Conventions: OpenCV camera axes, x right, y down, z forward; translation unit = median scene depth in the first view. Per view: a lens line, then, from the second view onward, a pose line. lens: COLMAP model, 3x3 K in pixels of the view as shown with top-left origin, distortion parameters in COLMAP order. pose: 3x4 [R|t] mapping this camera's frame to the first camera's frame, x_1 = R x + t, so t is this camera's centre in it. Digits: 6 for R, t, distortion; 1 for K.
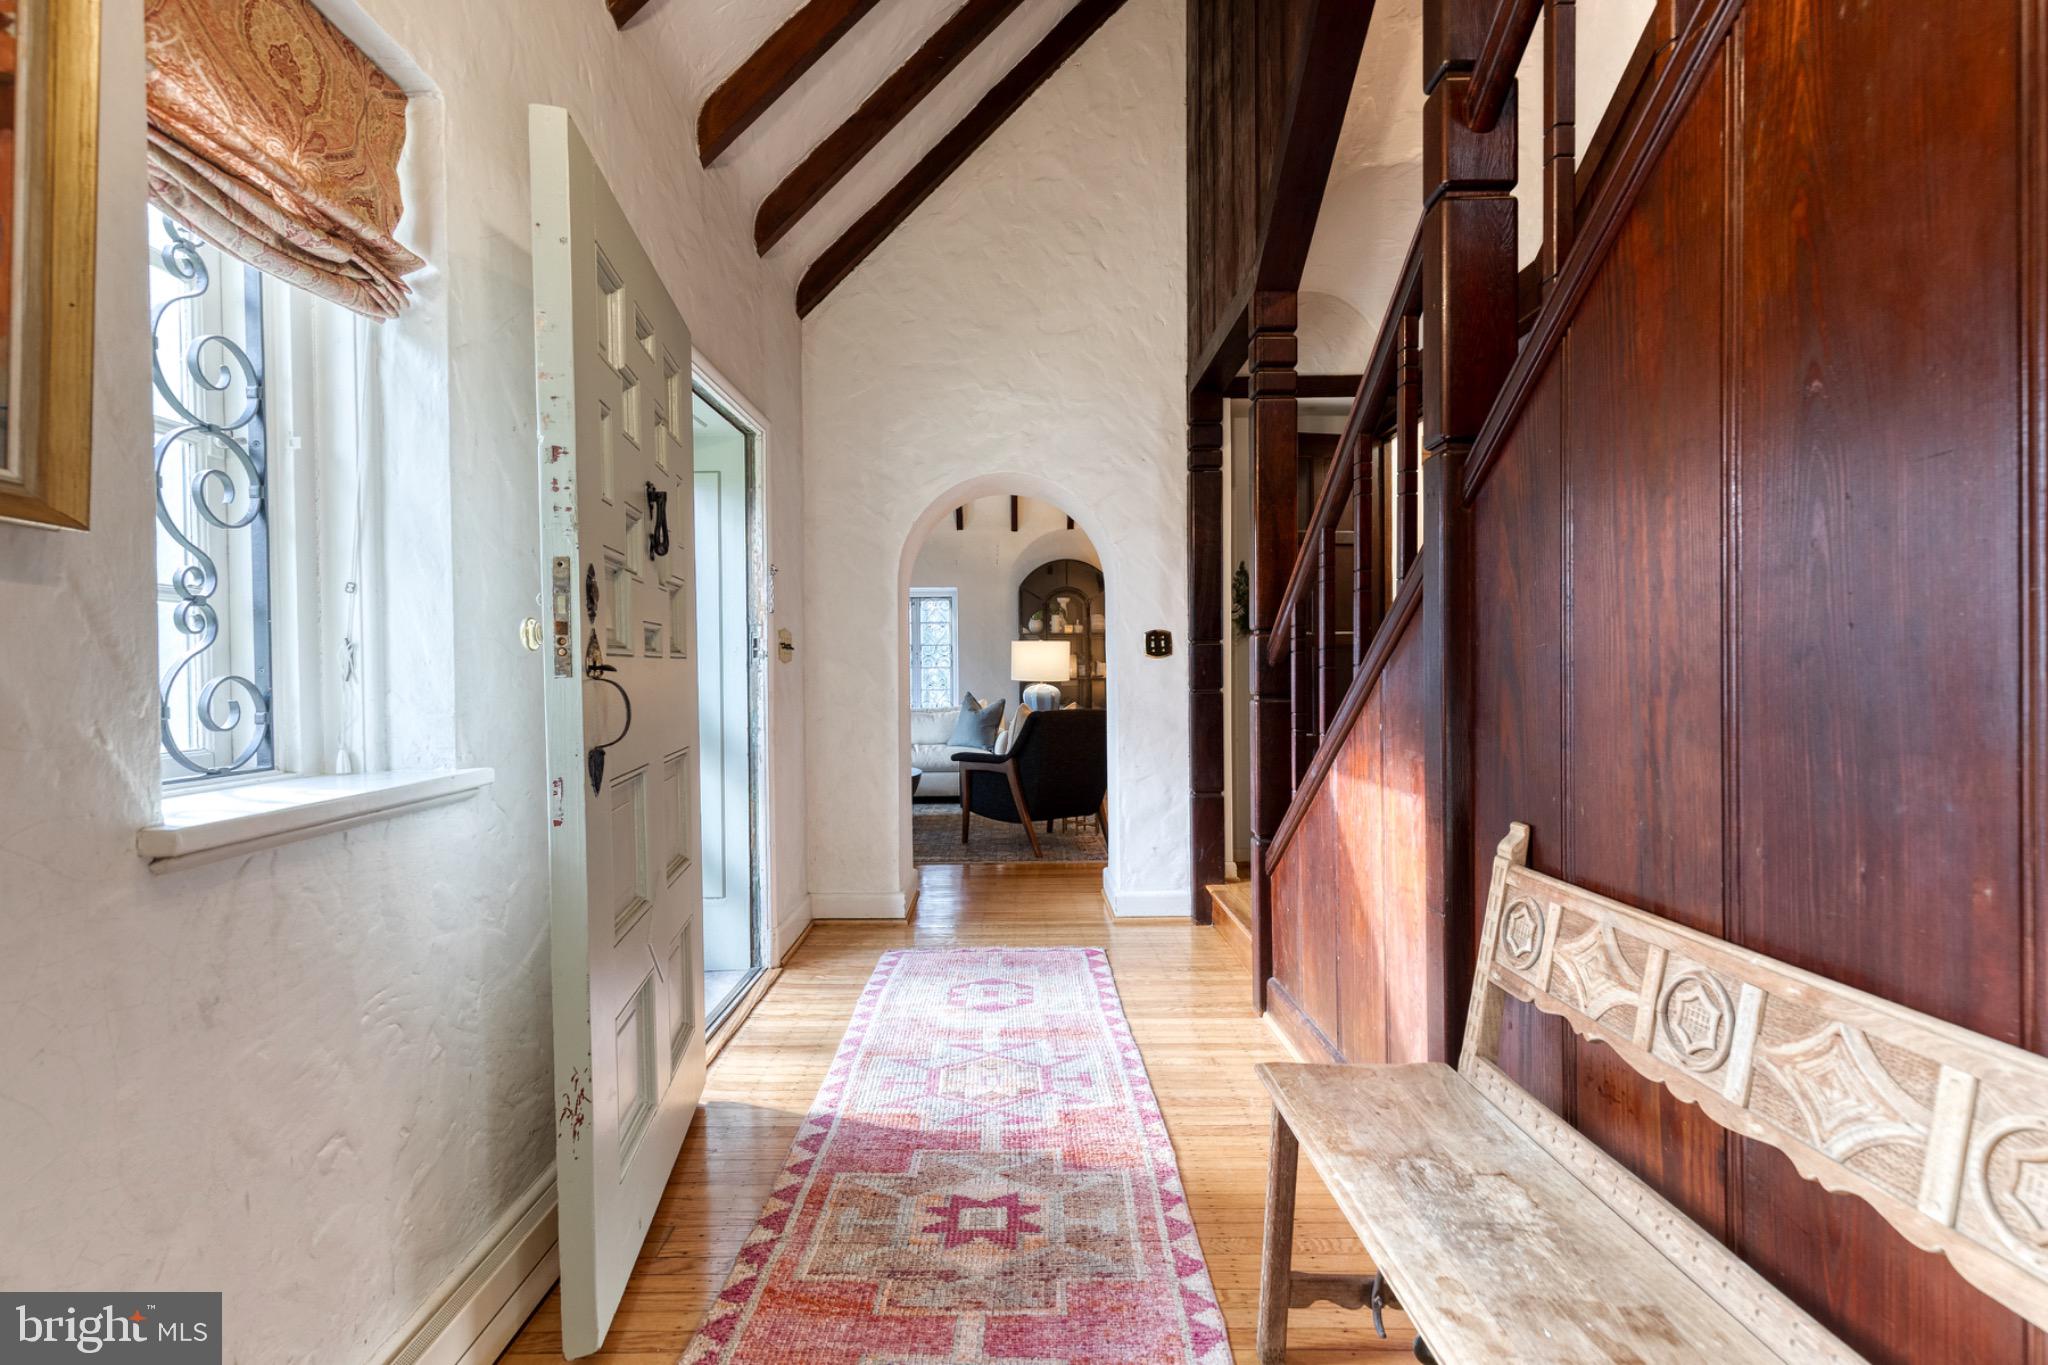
lens RADIAL K [[940.0, 0, 1020.5], [0, 940.0, 685.4], [0, 0, 1]] dist [0.003430, 0.000193]
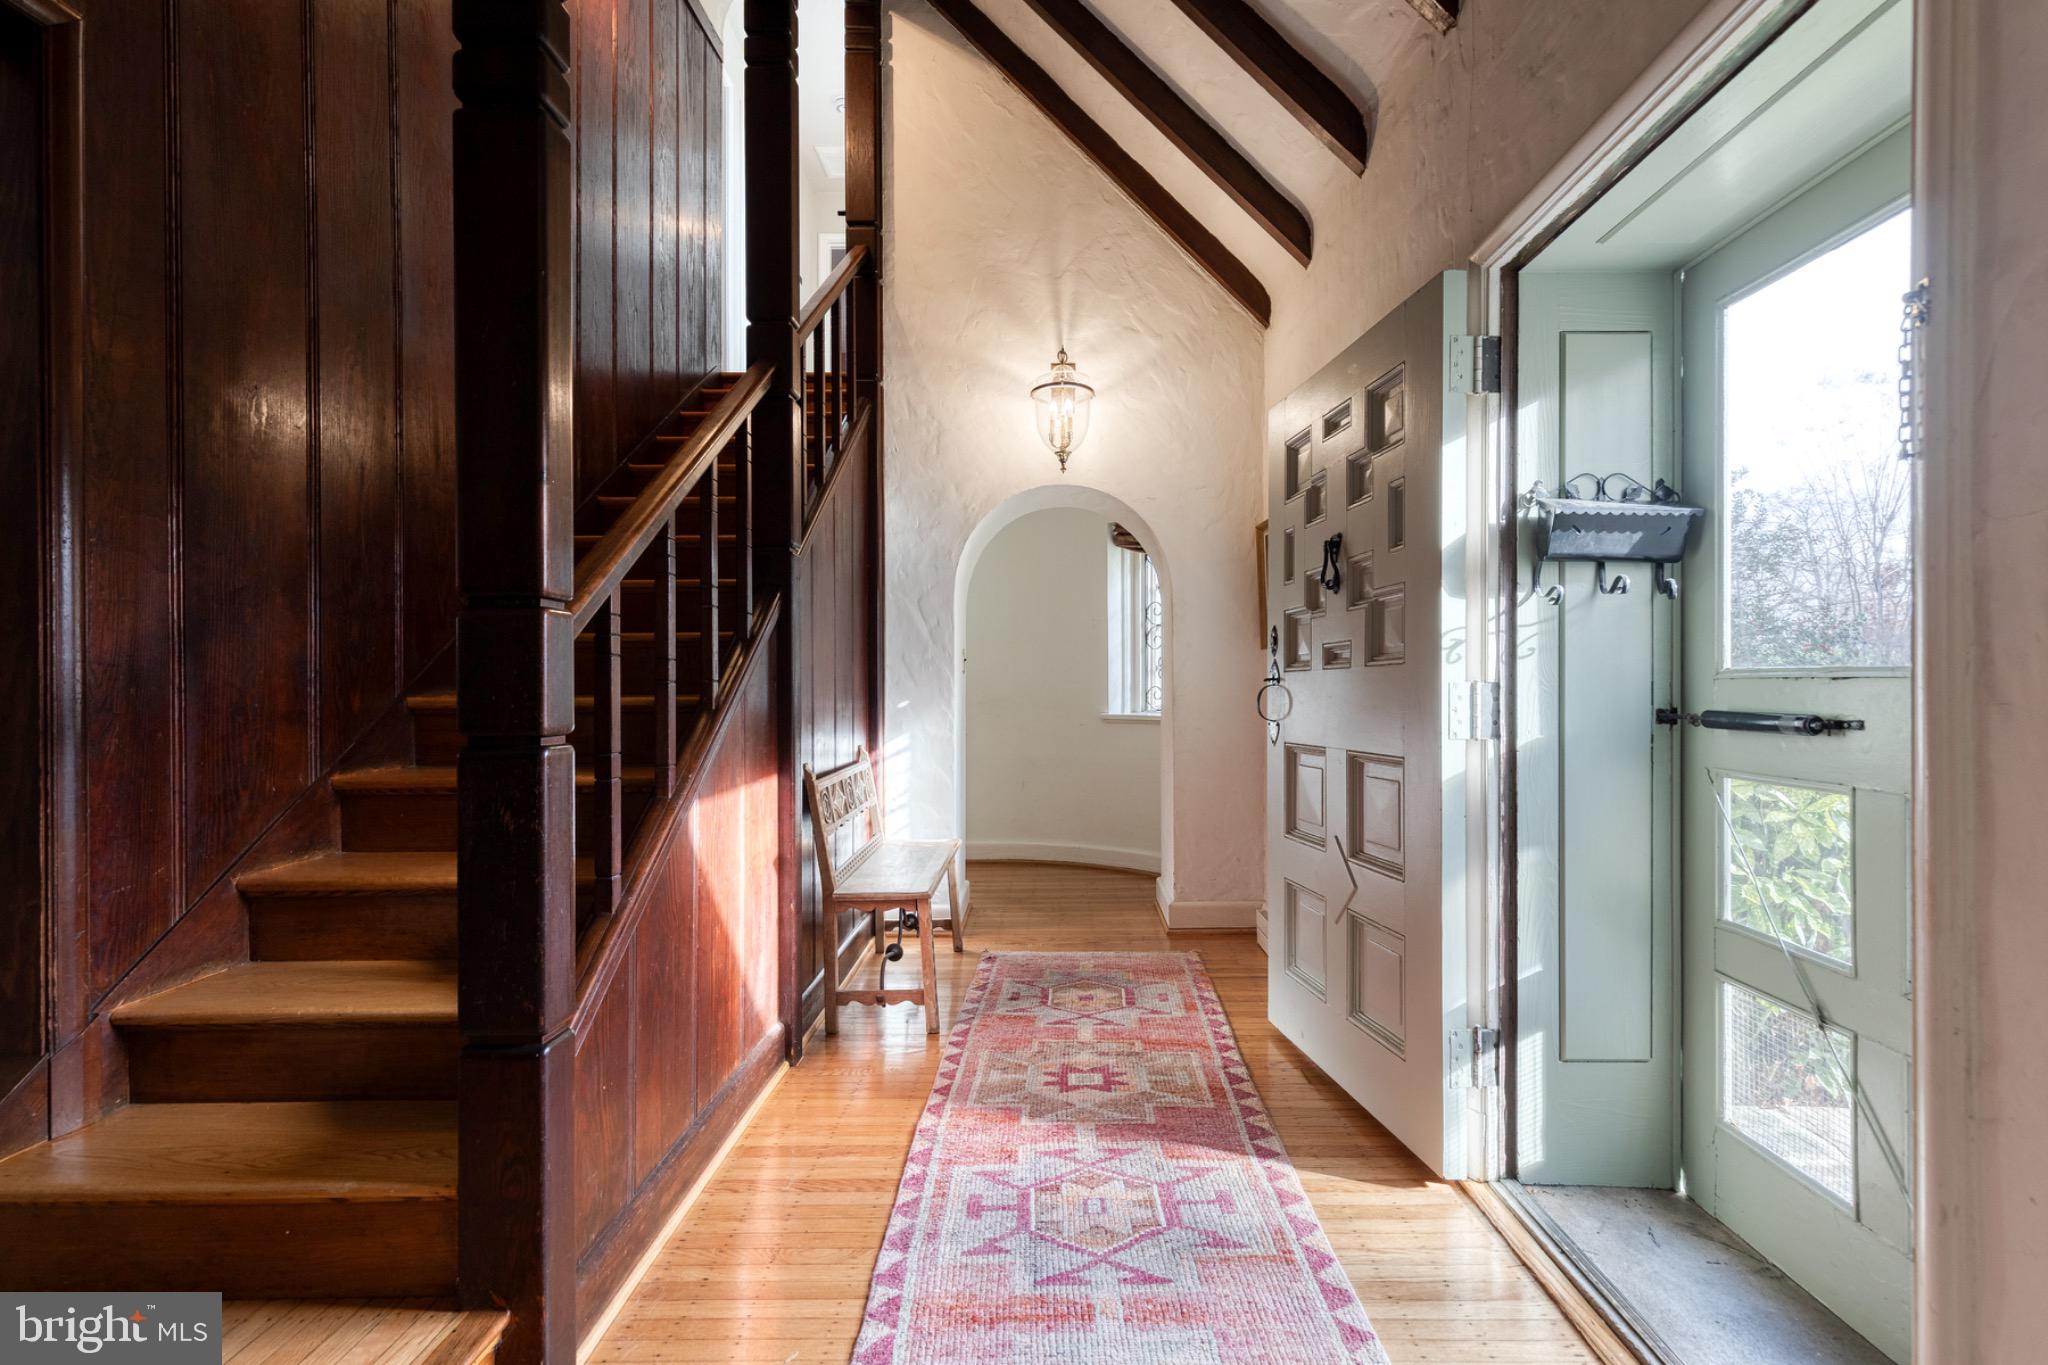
lens RADIAL K [[940.0, 0, 1027.9], [0, 940.0, 687.7], [0, 0, 1]] dist [0.003430, 0.000193]
pose [[-0.999315, 0.015075, 0.033809, -0.009998], [0.015425, 0.999830, 0.010120, -0.021630], [-0.033651, 0.010634, -0.999377, 2.195830]]
